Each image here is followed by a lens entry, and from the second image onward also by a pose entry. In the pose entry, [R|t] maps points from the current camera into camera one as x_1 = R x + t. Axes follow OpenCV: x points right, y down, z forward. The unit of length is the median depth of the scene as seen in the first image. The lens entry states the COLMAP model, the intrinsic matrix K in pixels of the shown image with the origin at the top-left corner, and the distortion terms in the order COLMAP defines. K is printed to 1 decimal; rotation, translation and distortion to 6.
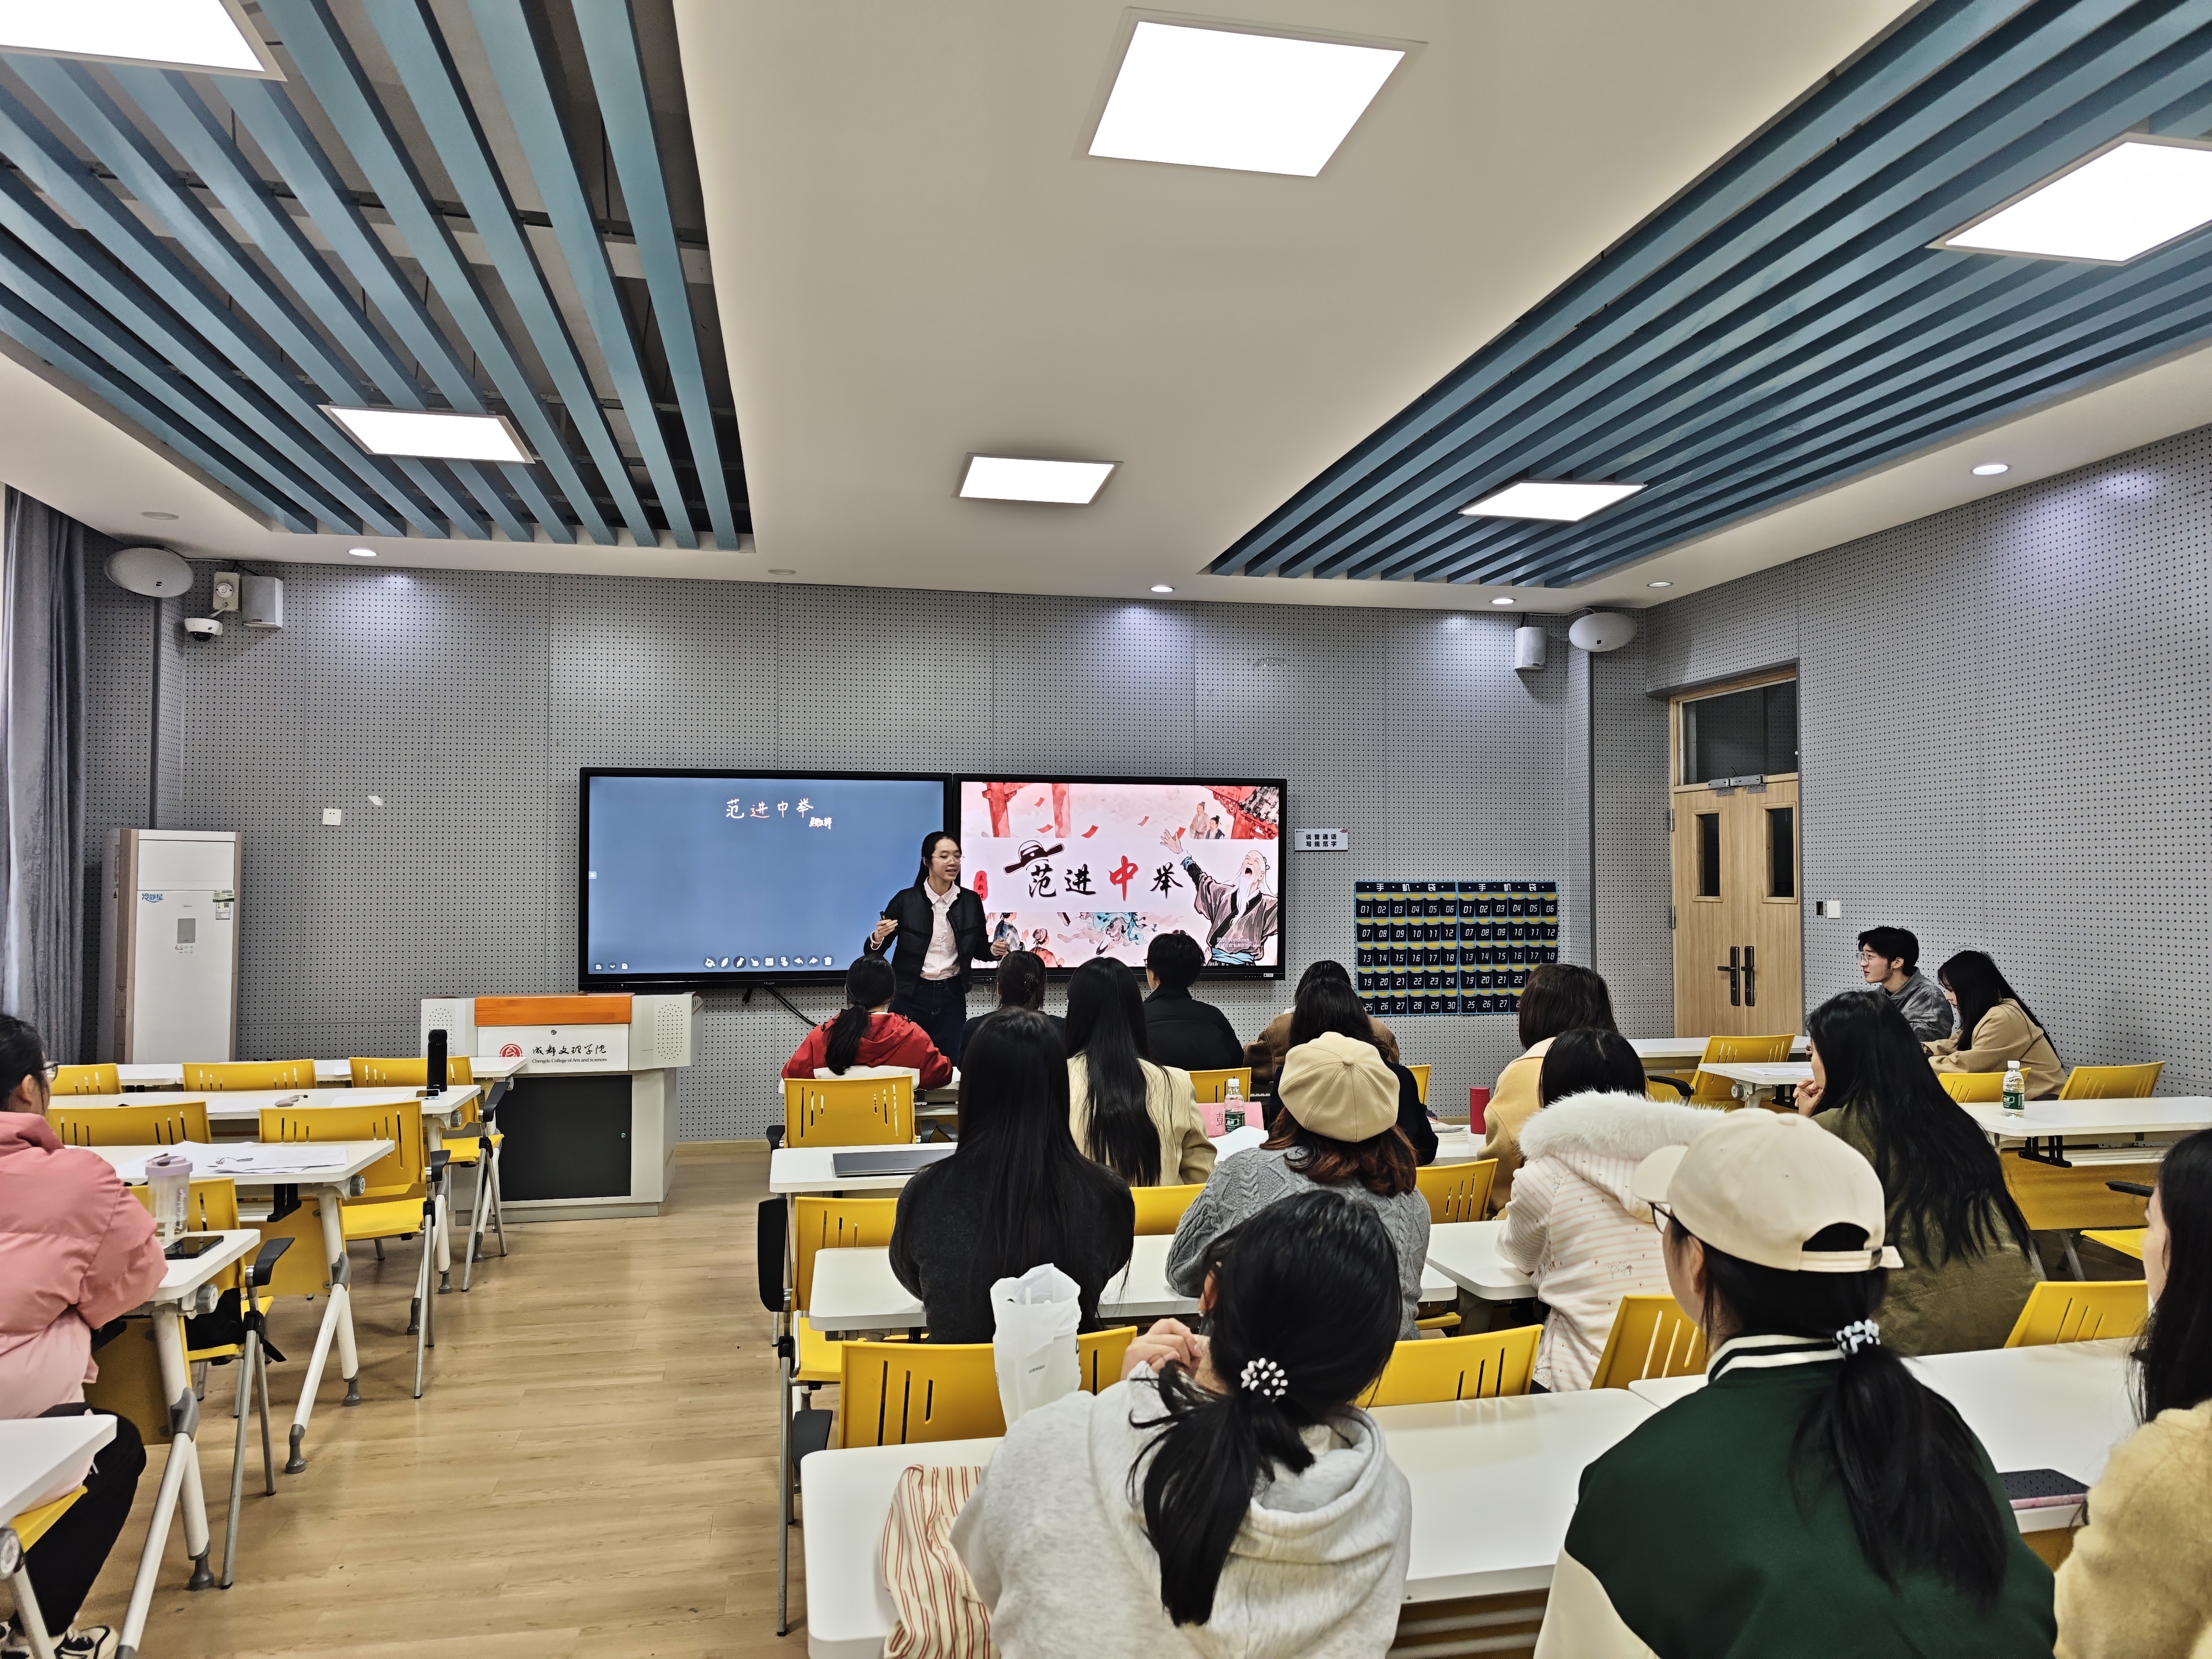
lens RADIAL K [[1470.4, 0, 1102.2], [0, 1470.4, 832.8], [0, 0, 1]] dist [0.042434, -0.001502]
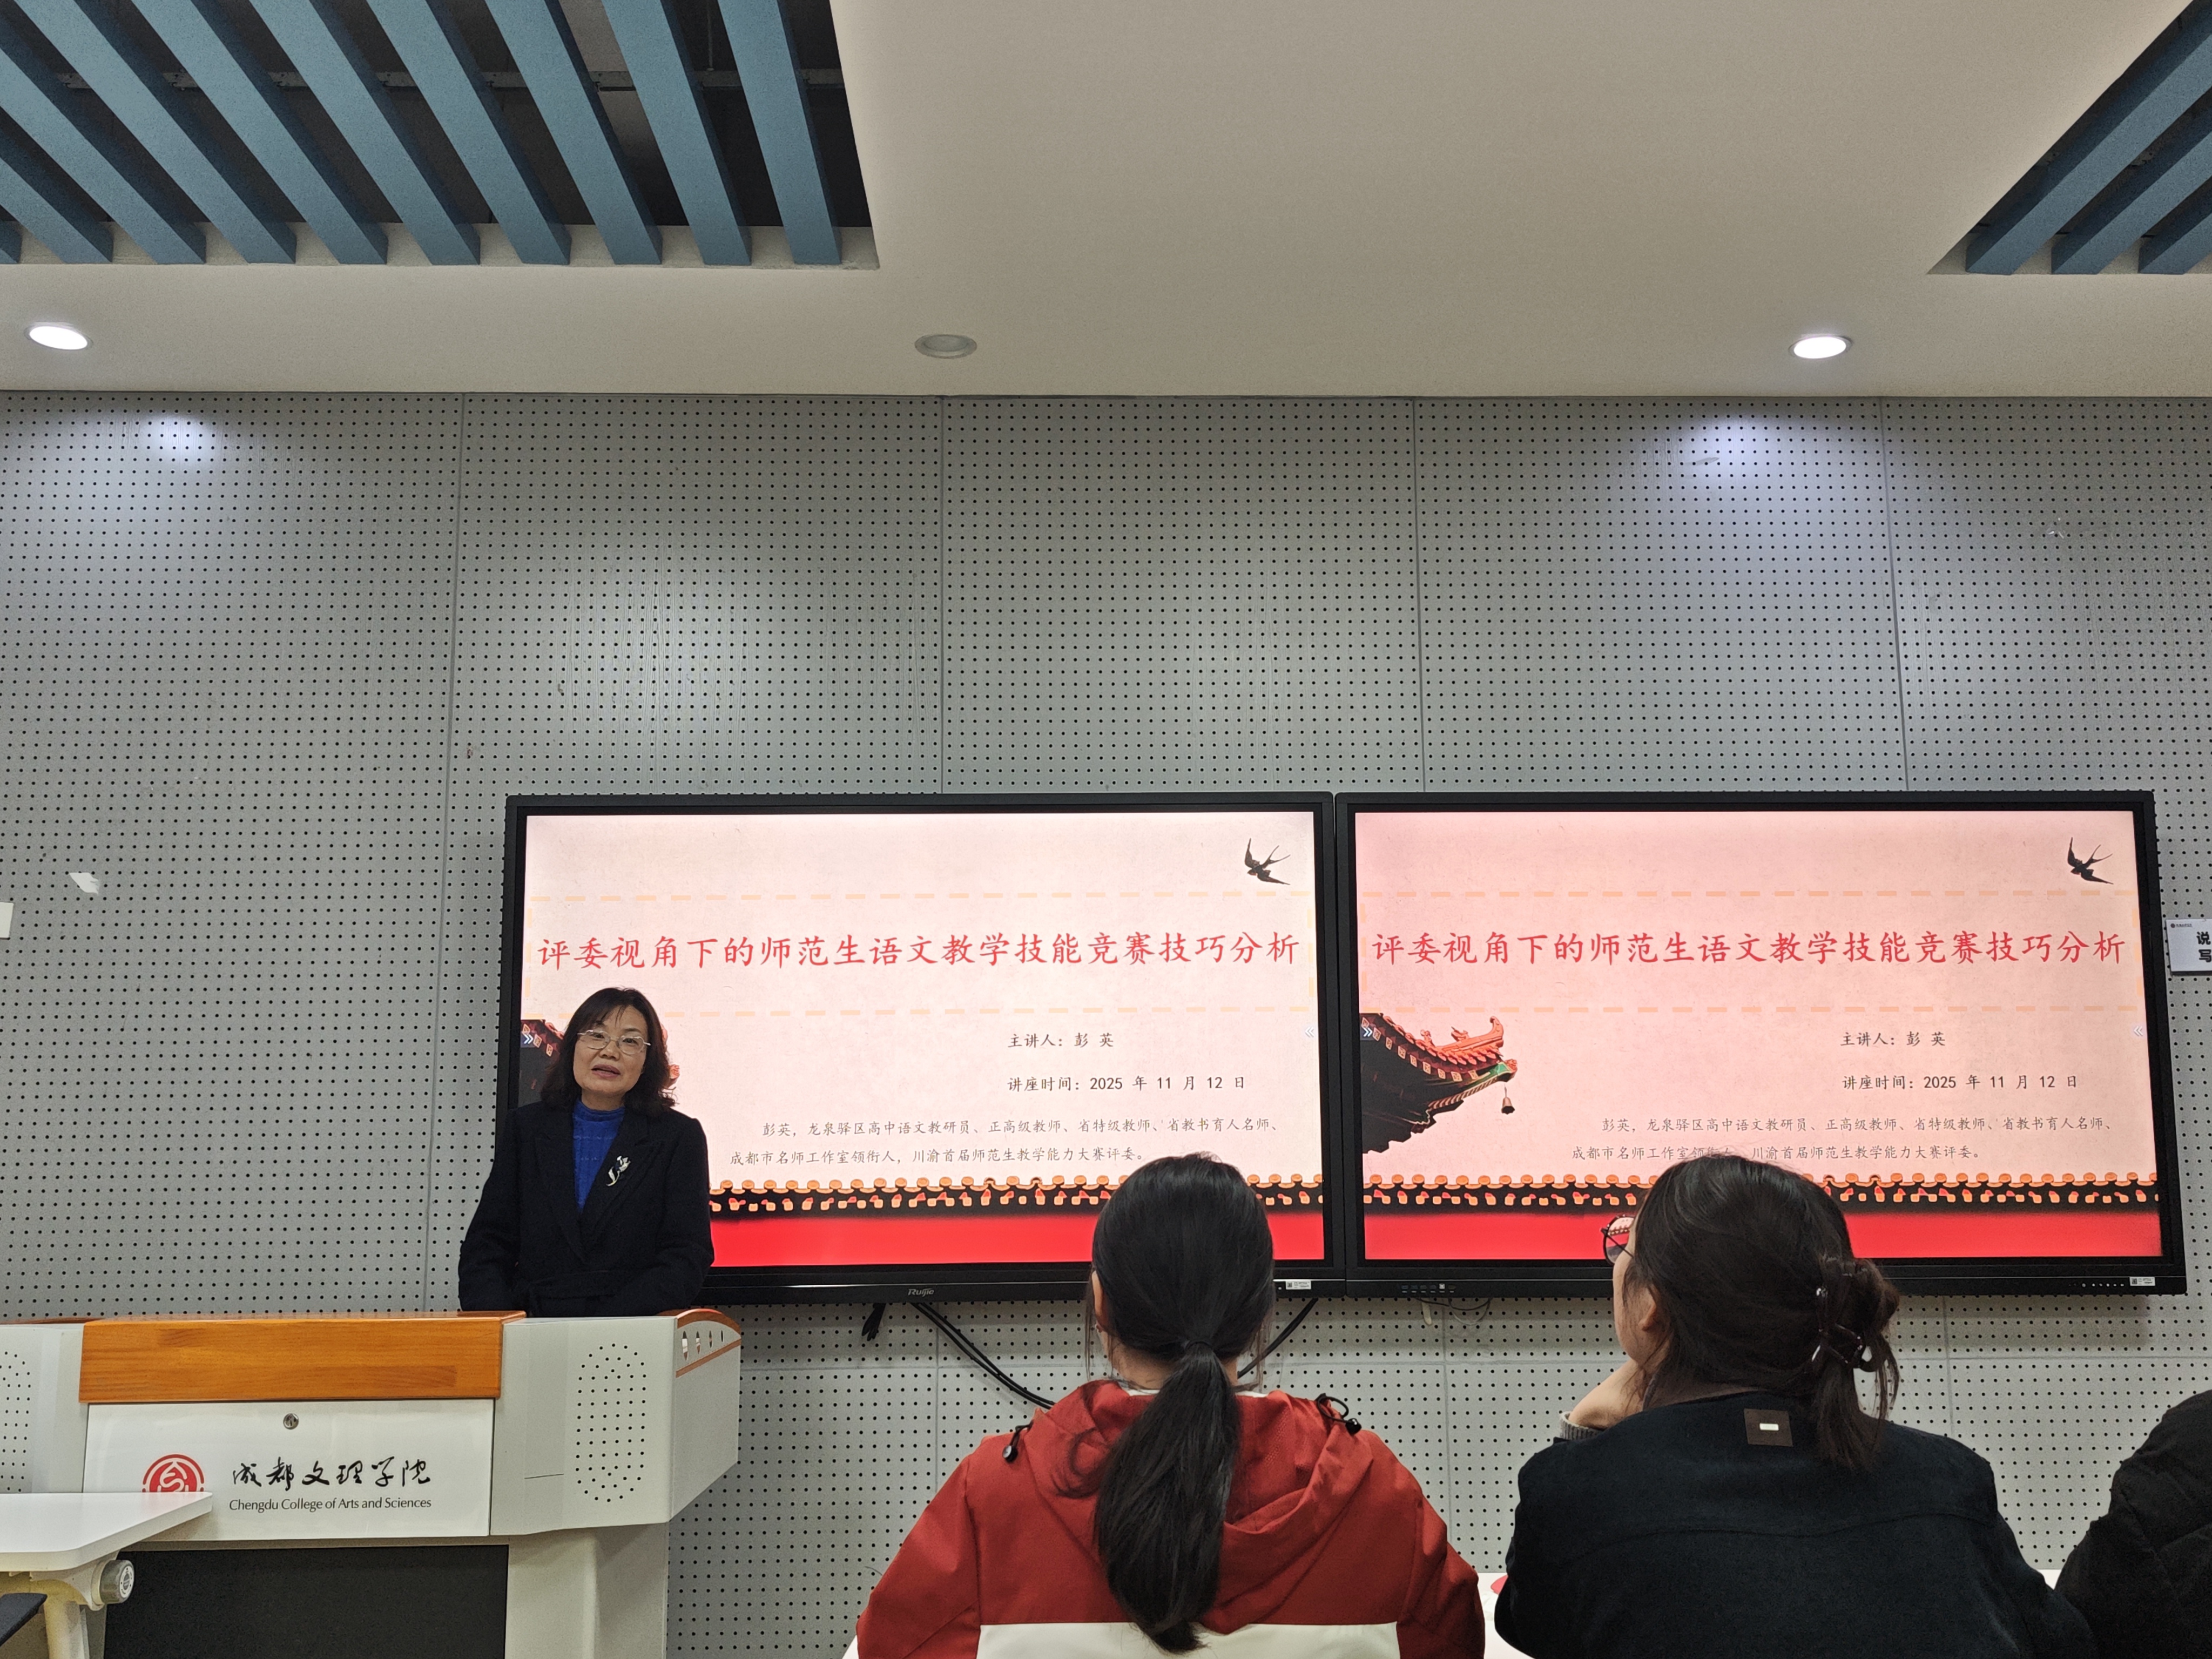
lens RADIAL K [[2048.8, 0, 1104.8], [0, 2048.8, 818.7], [0, 0, 1]] dist [0.034826, 0.000000]
pose [[0.985254, -0.035744, -0.167322, -0.070865], [0.013052, 0.990787, -0.134800, 0.048245], [0.170599, 0.130629, 0.976643, 0.422556]]
